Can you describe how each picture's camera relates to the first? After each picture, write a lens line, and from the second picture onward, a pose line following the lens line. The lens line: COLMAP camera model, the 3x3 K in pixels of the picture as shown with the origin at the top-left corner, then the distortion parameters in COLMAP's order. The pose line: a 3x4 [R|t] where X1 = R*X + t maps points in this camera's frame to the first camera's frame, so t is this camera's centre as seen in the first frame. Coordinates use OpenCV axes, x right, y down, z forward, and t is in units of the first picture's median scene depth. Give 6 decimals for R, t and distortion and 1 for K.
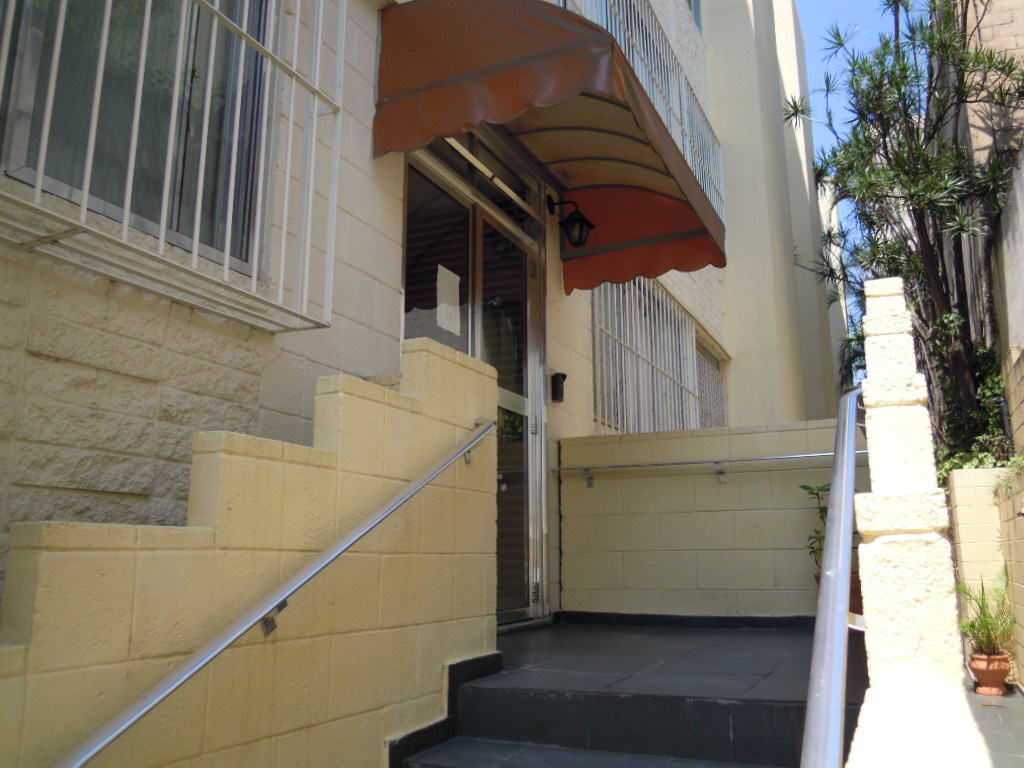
lens RADIAL K [[837.5, 0, 512.0], [0, 837.5, 384.0], [0, 0, 1]] dist [-0.047996, 0.008861]
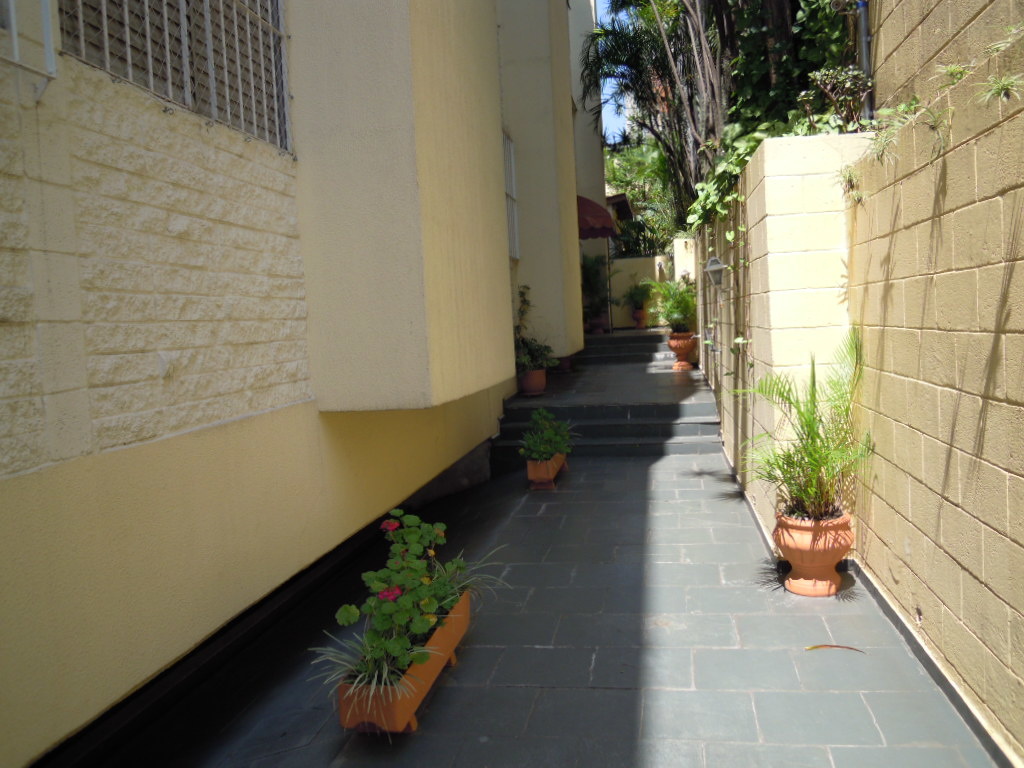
lens RADIAL K [[837.5, 0, 512.0], [0, 837.5, 384.0], [0, 0, 1]] dist [-0.047996, 0.008861]
pose [[0.961653, -0.064942, 0.266469, 0.279257], [-0.008075, 0.964437, 0.264189, 0.124280], [-0.274150, -0.256210, 0.926930, 0.607013]]
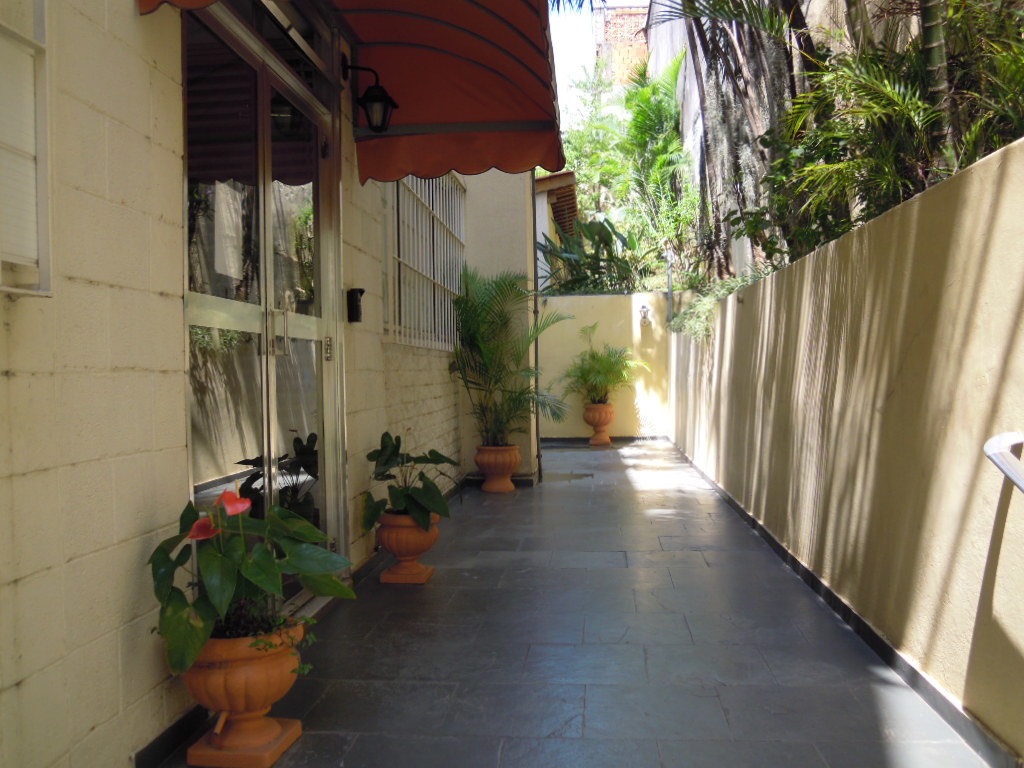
lens RADIAL K [[837.5, 0, 512.0], [0, 837.5, 384.0], [0, 0, 1]] dist [-0.047996, 0.008861]
pose [[0.937255, -0.018822, 0.348136, 0.502642], [-0.056306, 0.977262, 0.204423, 0.202398], [-0.344067, -0.211199, 0.914884, 1.137029]]
